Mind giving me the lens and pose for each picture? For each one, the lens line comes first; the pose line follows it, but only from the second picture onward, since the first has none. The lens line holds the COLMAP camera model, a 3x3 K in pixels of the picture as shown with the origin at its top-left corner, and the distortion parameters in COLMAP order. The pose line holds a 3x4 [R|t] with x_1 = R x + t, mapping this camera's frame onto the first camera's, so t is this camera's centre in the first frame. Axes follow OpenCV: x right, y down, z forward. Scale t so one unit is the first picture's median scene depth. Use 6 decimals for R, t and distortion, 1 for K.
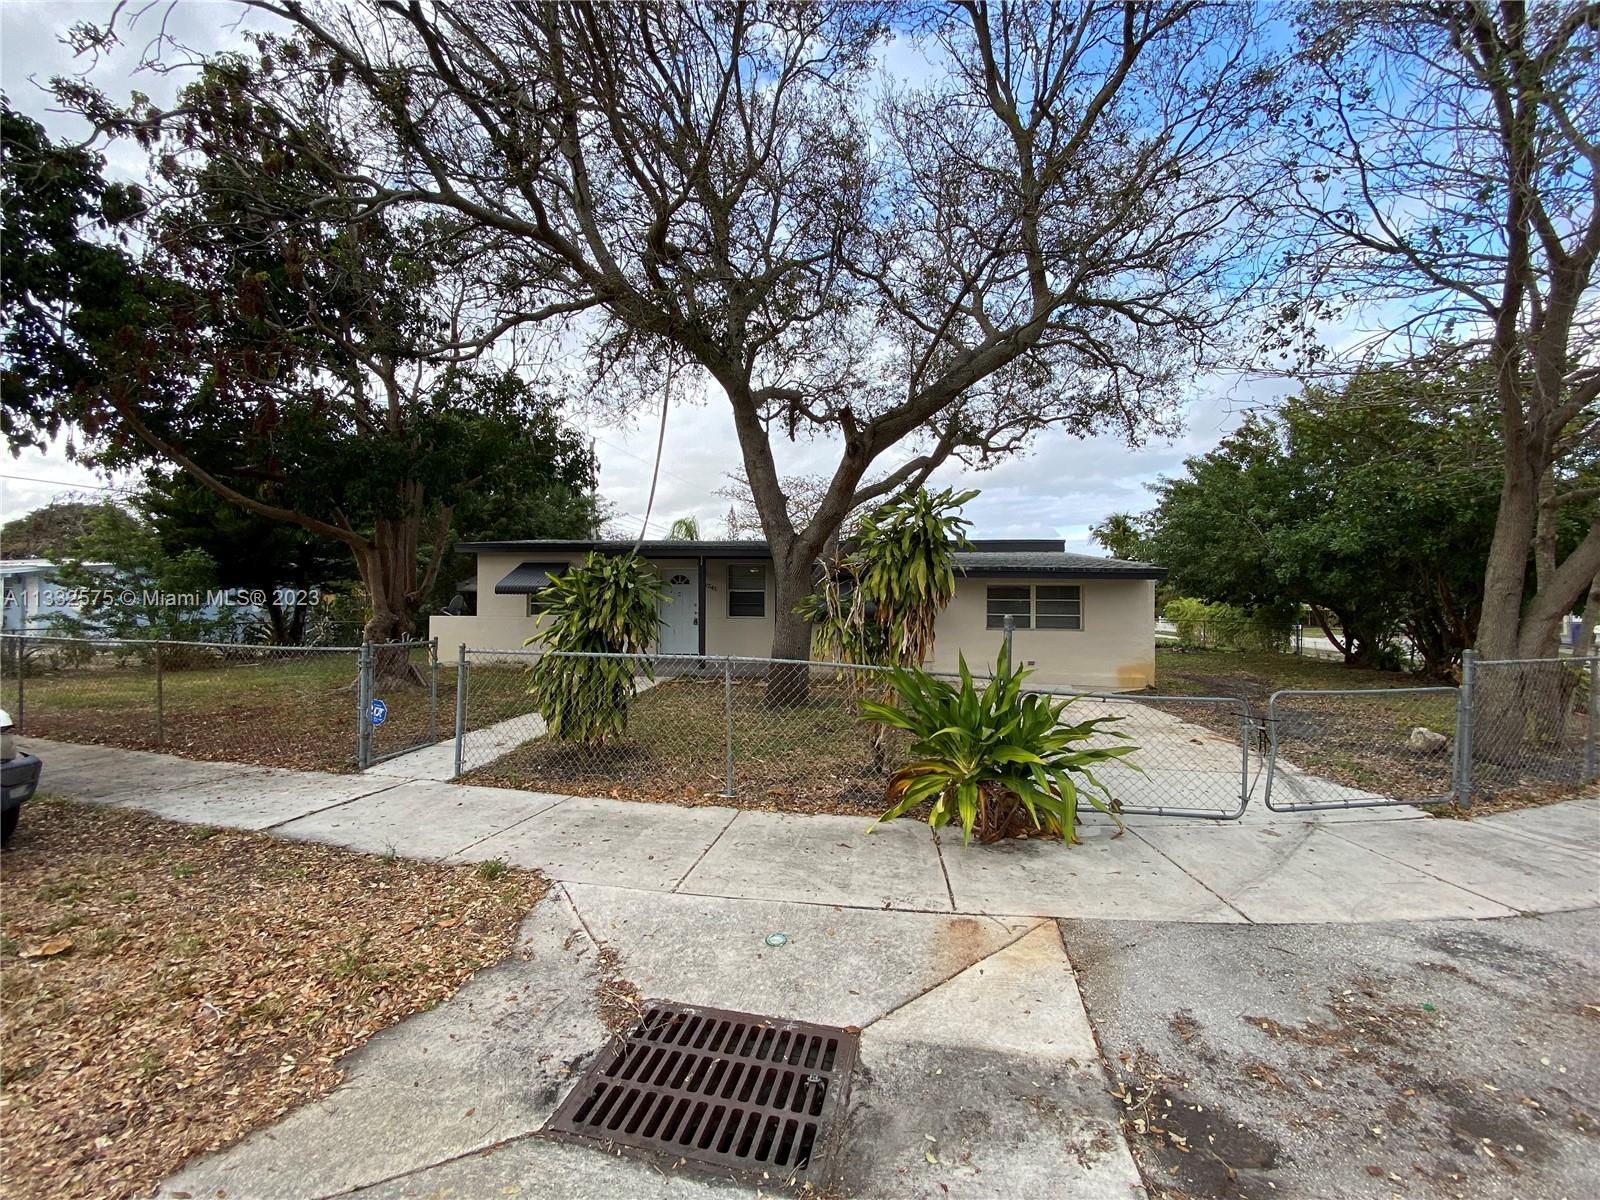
lens RADIAL K [[650.1, 0, 800.0], [0, 650.1, 600.0], [0, 0, 1]] dist [0.032799, -0.029358]
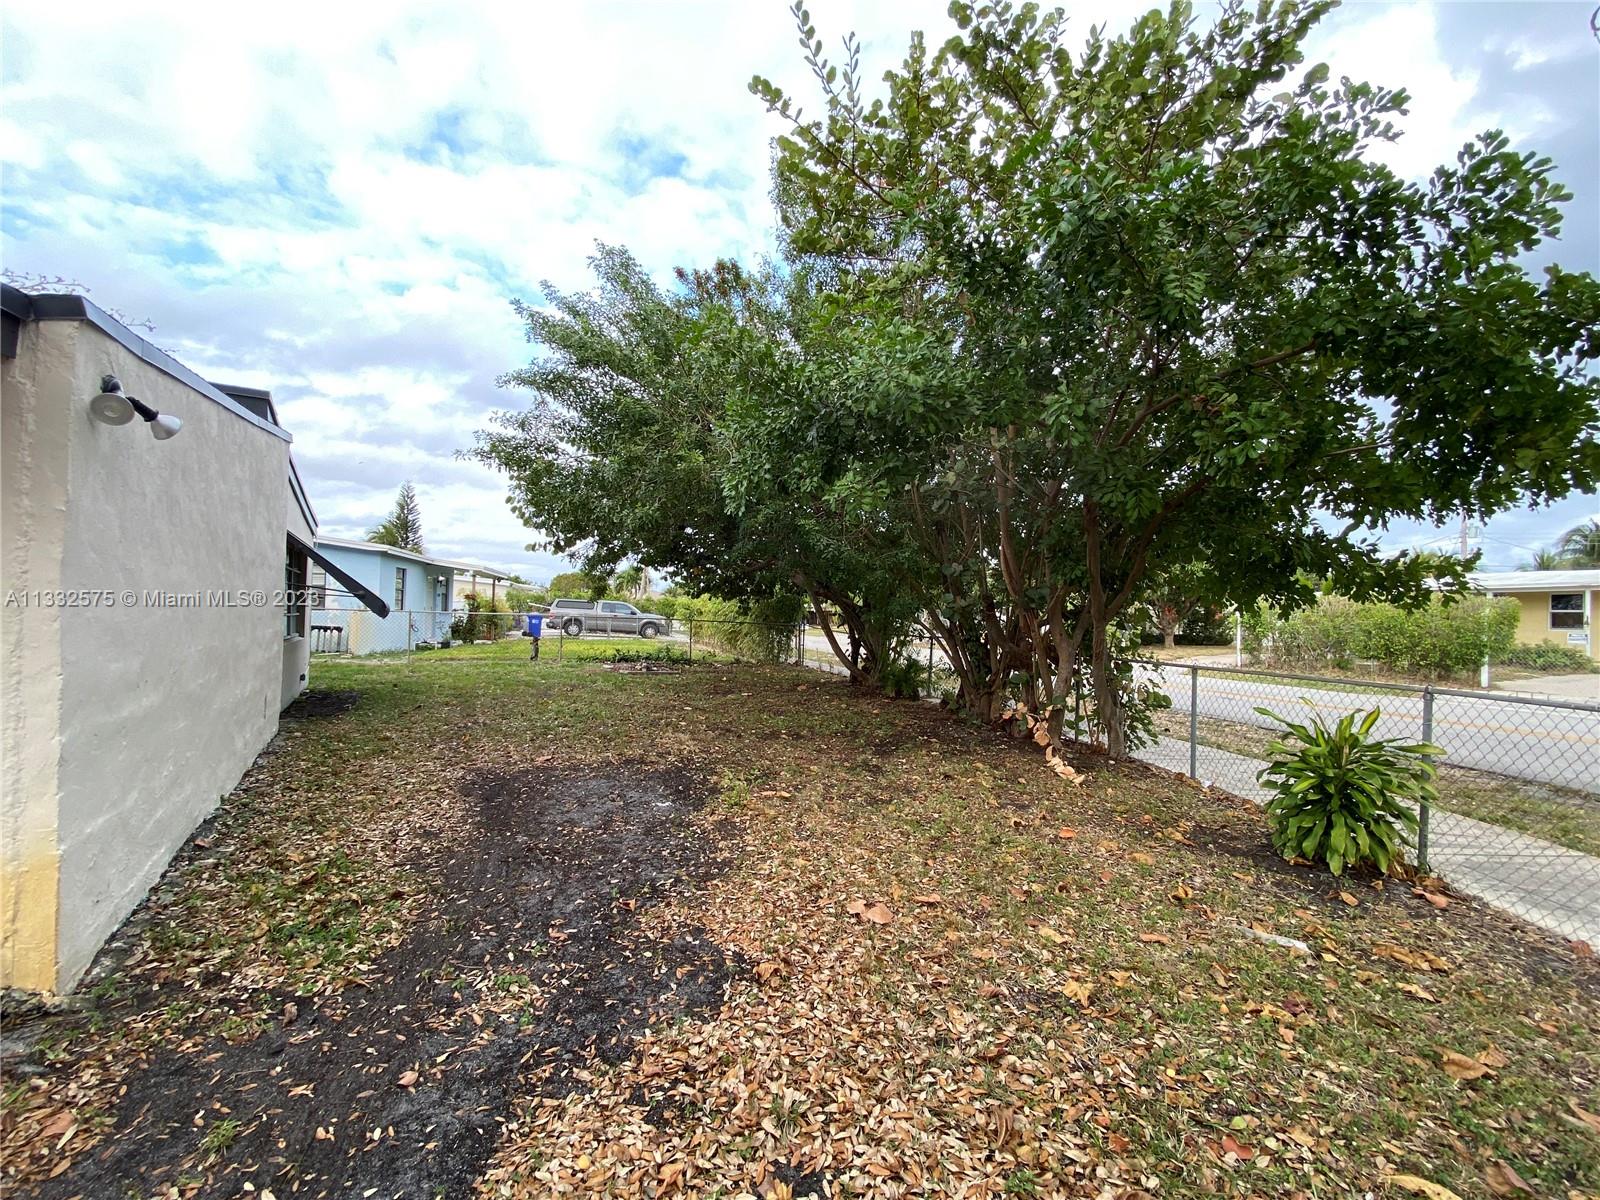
lens RADIAL K [[639.6, 0, 800.0], [0, 639.6, 600.0], [0, 0, 1]] dist [0.000016, -0.000002]
pose [[0.808209, 0.010432, 0.588803, 0.393783], [-0.010849, 0.999937, -0.002824, 0.013242], [-0.588796, -0.004105, 0.808272, 0.489768]]
